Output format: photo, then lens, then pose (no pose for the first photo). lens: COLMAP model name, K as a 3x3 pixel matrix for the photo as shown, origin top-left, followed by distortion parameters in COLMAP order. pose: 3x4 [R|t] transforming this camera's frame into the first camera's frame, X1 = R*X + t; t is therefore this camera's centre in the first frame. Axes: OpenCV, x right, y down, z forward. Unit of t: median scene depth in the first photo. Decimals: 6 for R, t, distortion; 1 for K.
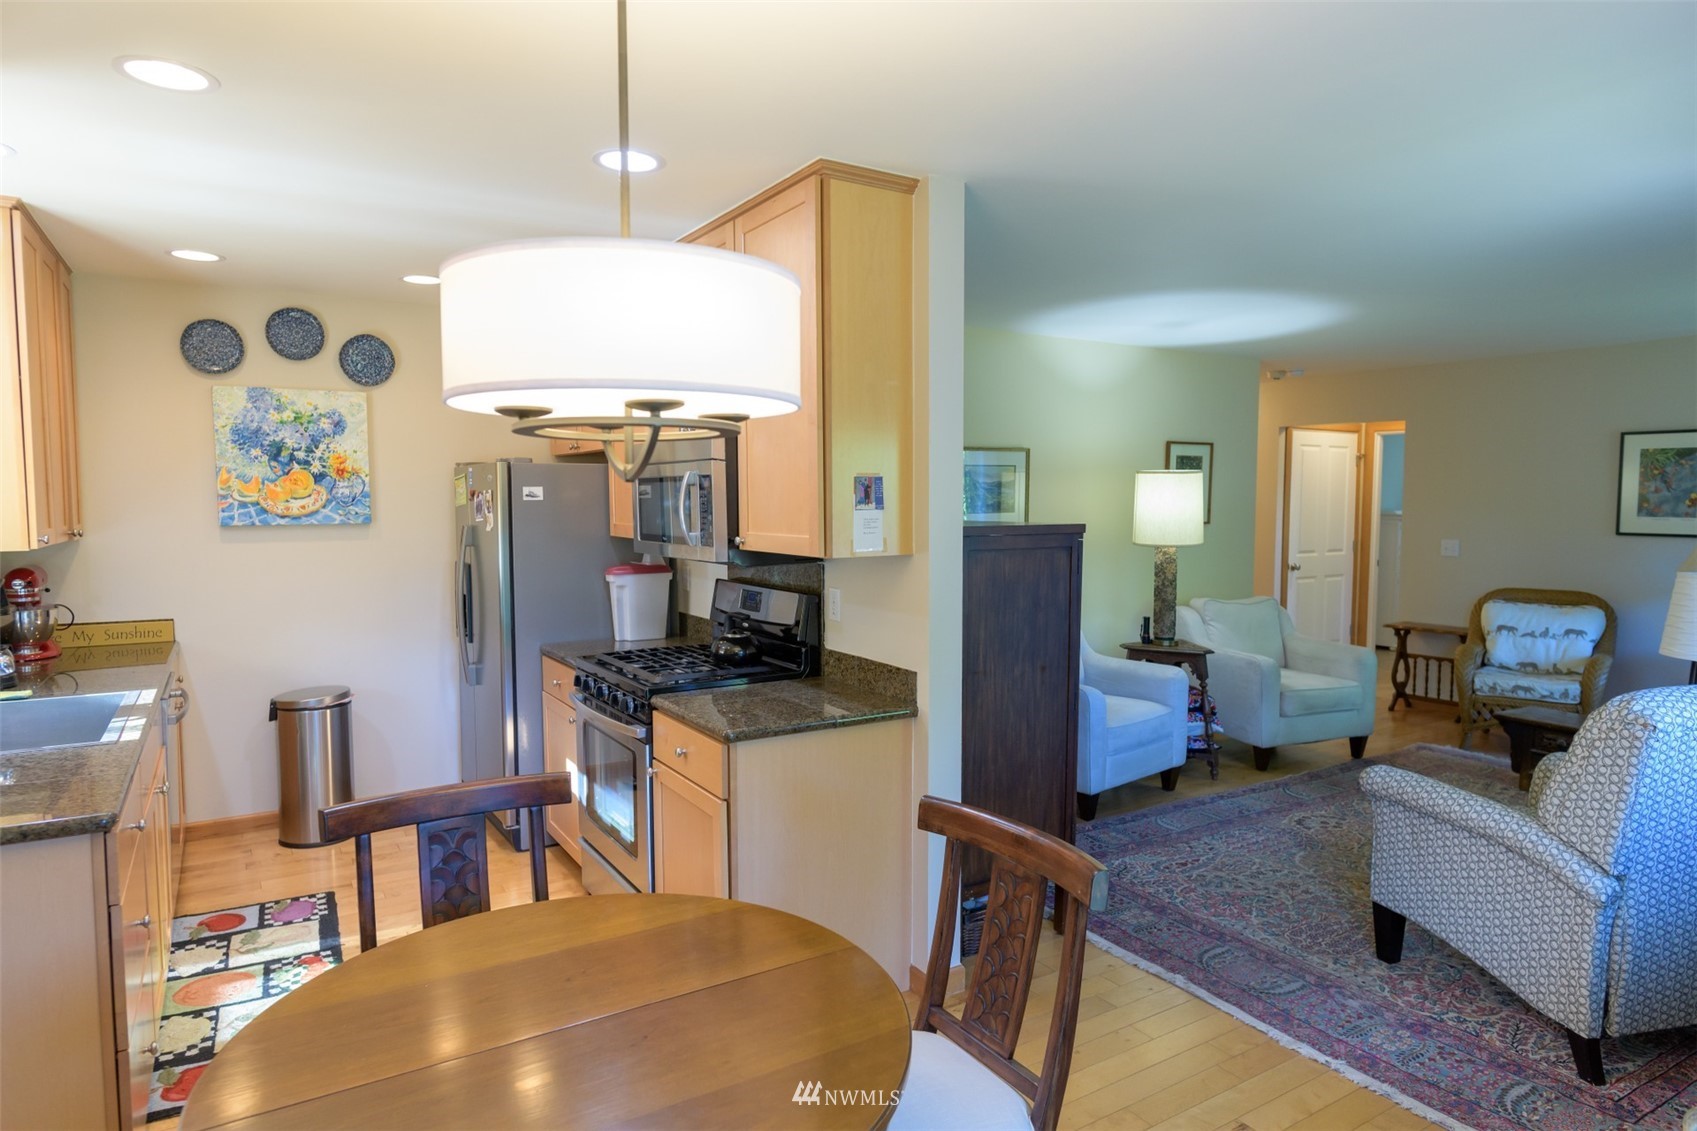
lens RADIAL K [[987.3, 0, 845.6], [0, 987.3, 560.1], [0, 0, 1]] dist [-0.004104, -0.000771]
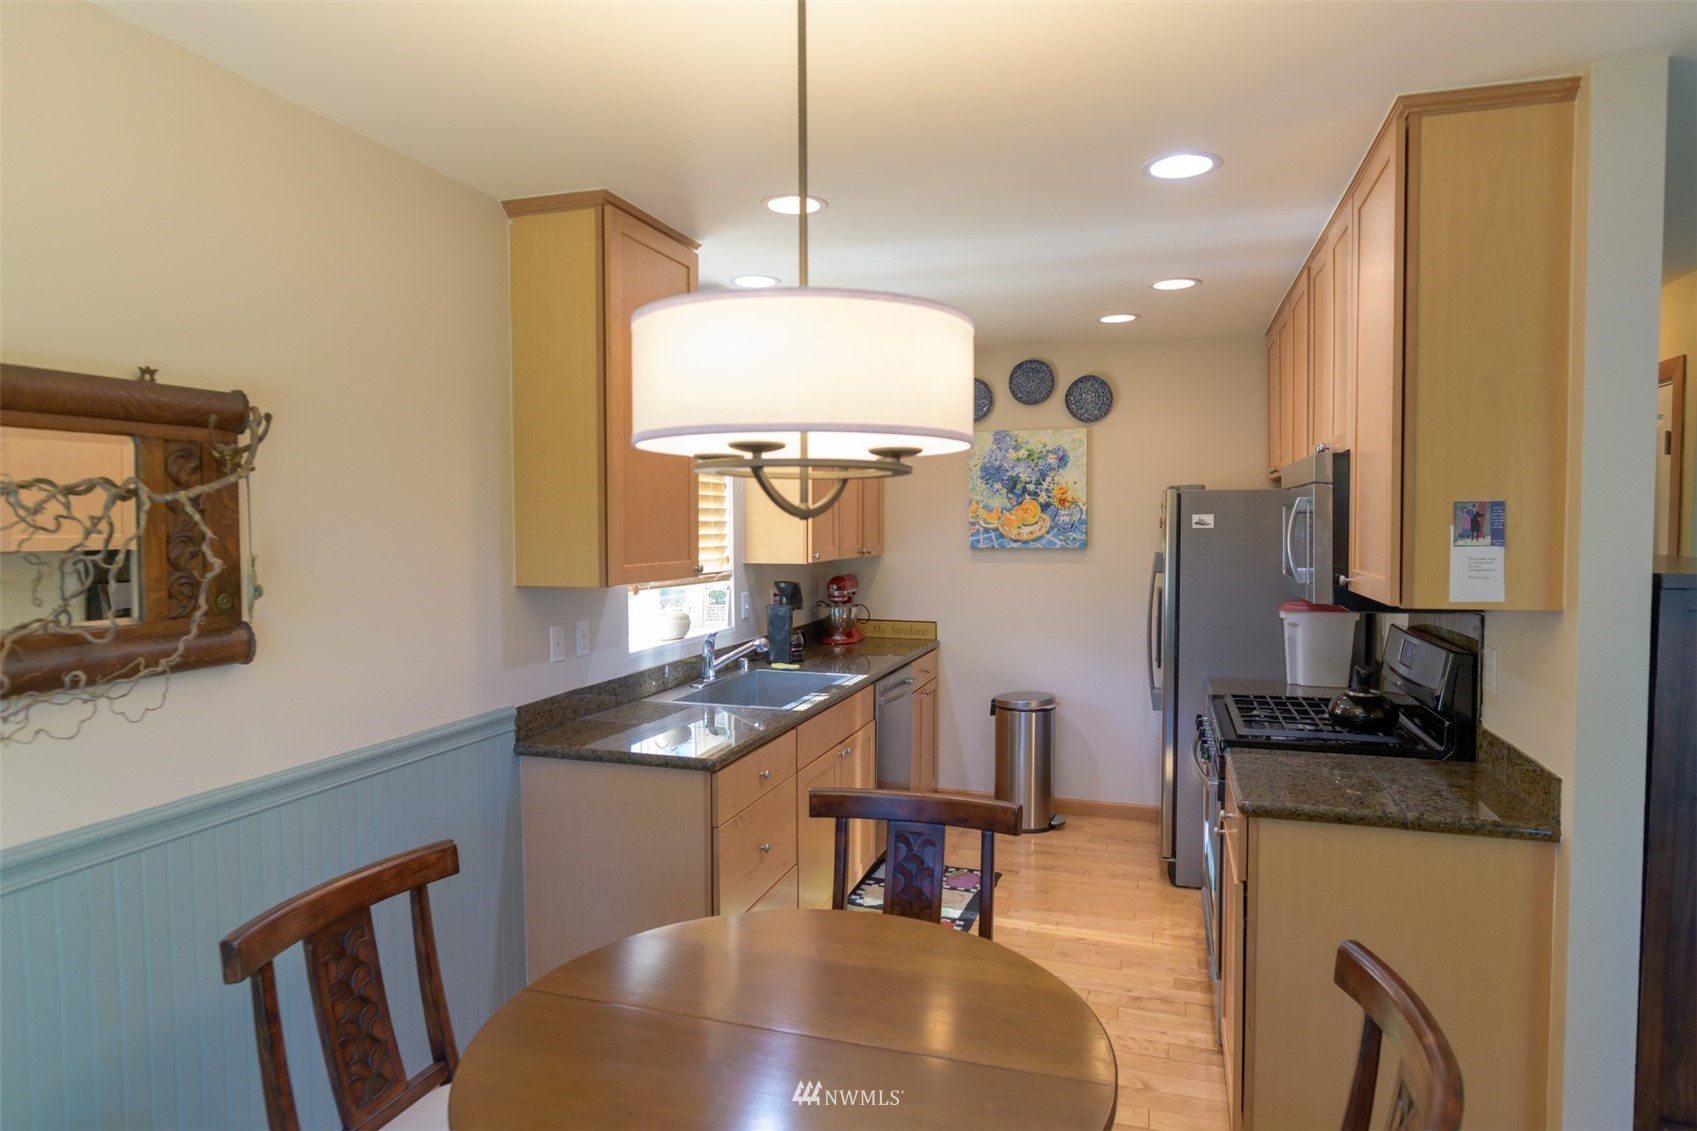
lens RADIAL K [[972.4, 0, 859.4], [0, 972.4, 561.7], [0, 0, 1]] dist [-0.004708, -0.000690]
pose [[0.657840, 0.031058, -0.752517, 0.174361], [-0.046974, 0.998896, 0.000163, -0.011668], [0.751691, 0.035242, 0.658573, 0.114010]]
